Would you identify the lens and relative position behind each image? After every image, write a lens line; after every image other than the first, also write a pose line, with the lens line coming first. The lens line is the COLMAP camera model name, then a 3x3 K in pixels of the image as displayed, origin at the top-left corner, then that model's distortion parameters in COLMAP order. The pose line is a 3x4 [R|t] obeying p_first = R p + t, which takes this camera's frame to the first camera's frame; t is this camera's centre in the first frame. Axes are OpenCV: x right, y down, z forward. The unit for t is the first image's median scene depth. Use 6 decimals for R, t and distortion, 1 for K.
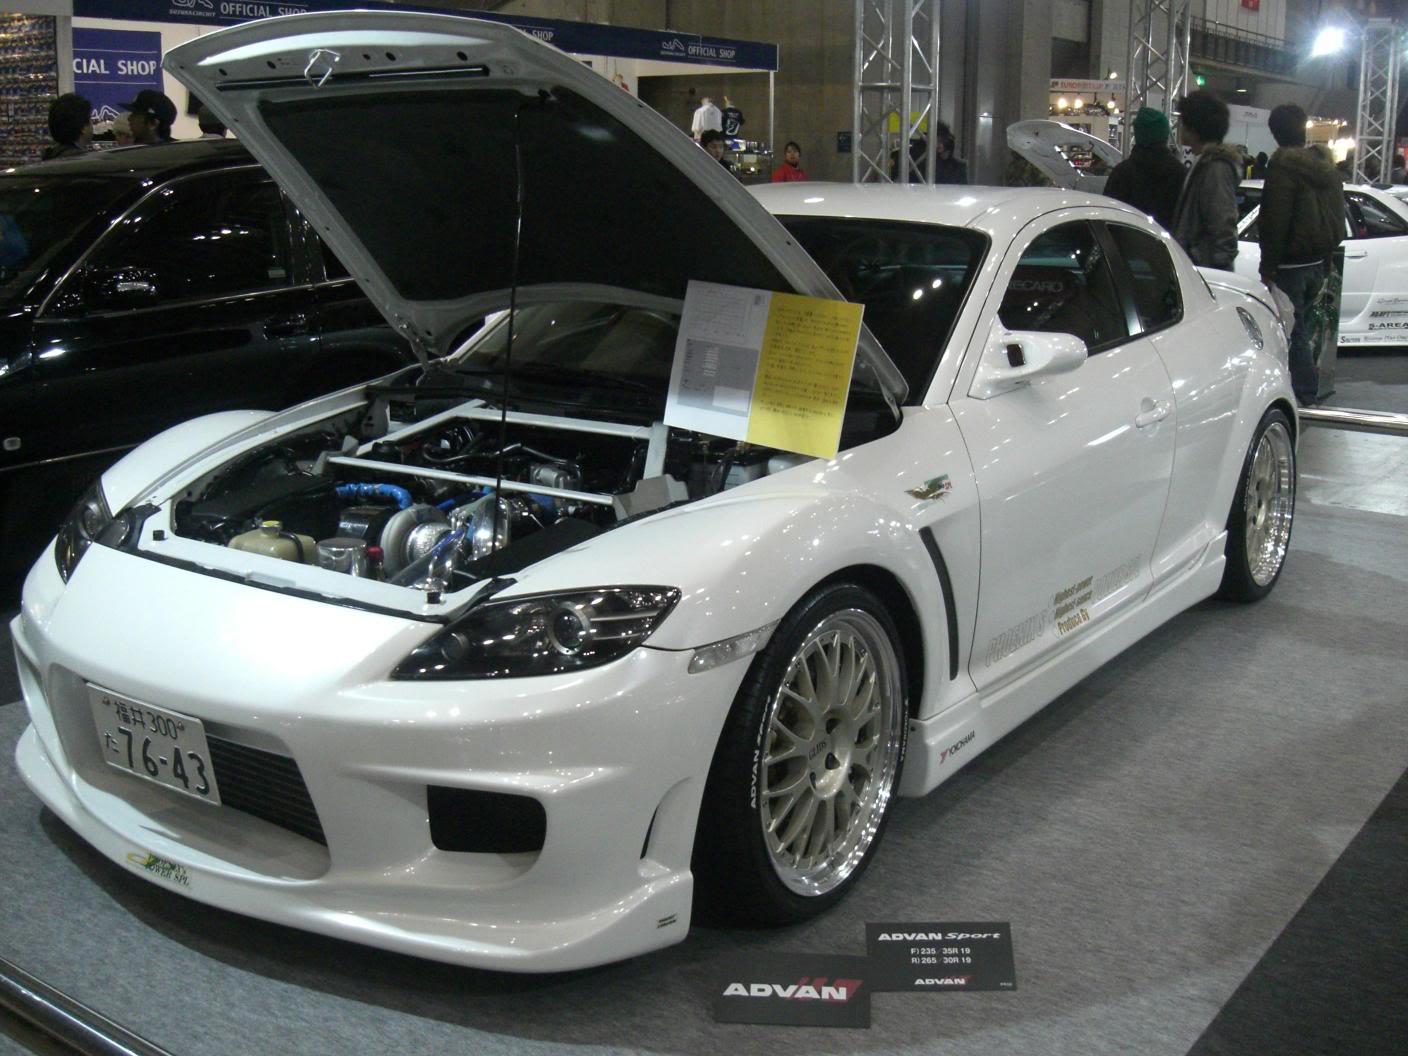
lens RADIAL K [[1549.8, 0, 704.0], [0, 1549.8, 528.0], [0, 0, 1]] dist [-0.084946, -0.016174]
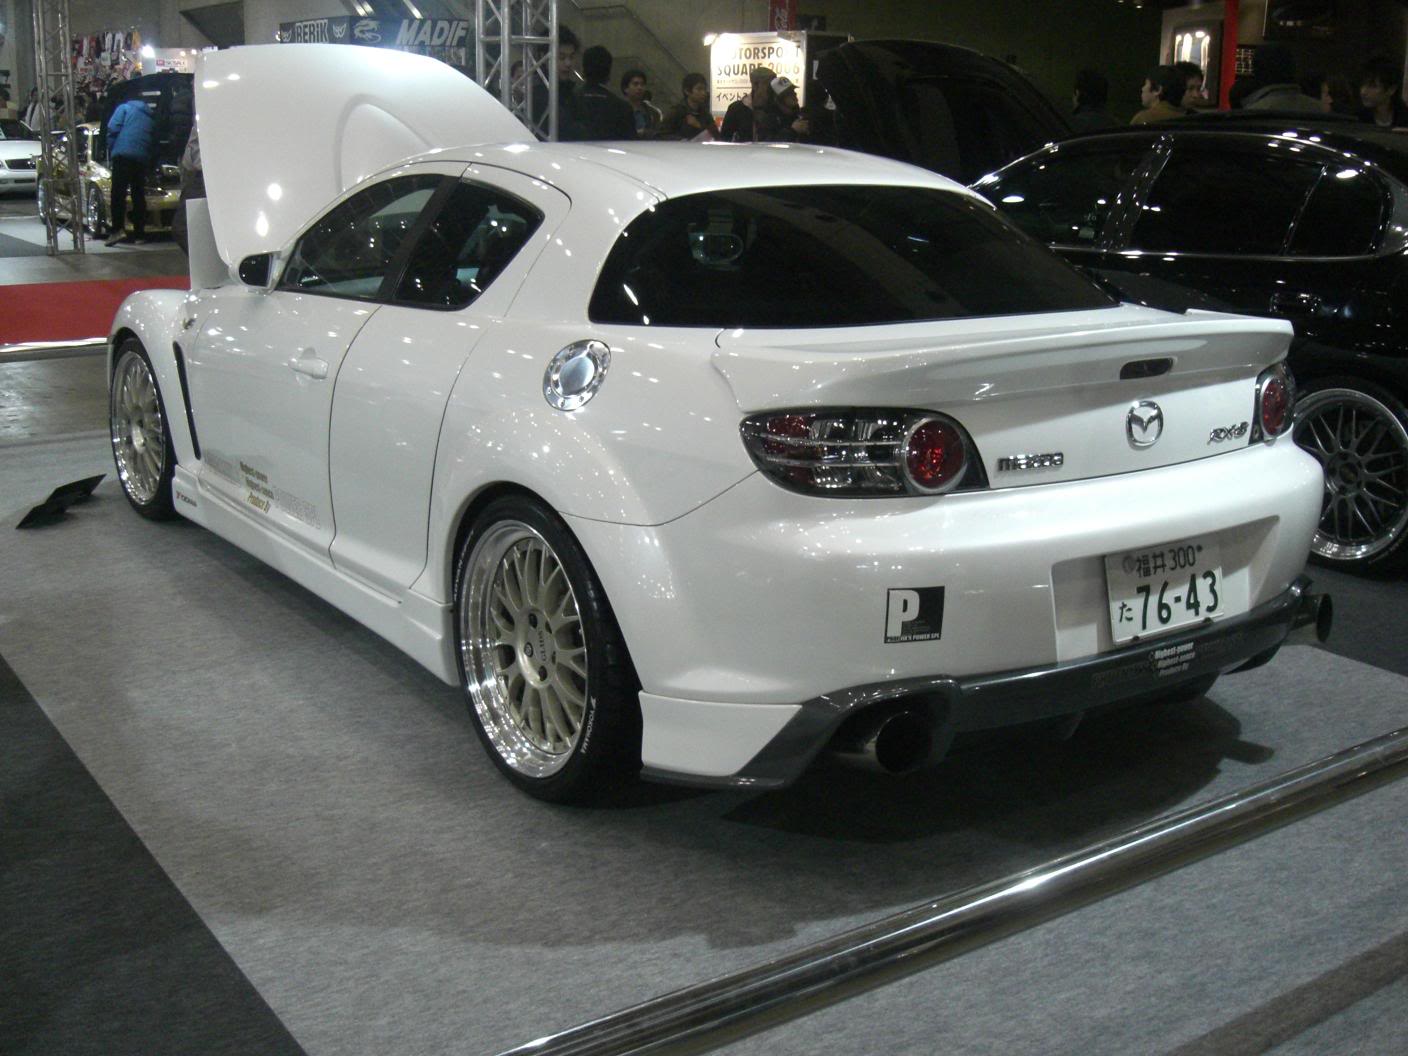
lens RADIAL K [[1549.8, 0, 704.0], [0, 1549.8, 528.0], [0, 0, 1]] dist [-0.084946, -0.016174]
pose [[-0.310577, 0.232177, -0.921757, 1.211937], [-0.229912, 0.922570, 0.309848, -0.361410], [0.922324, 0.308155, -0.233148, 1.580772]]
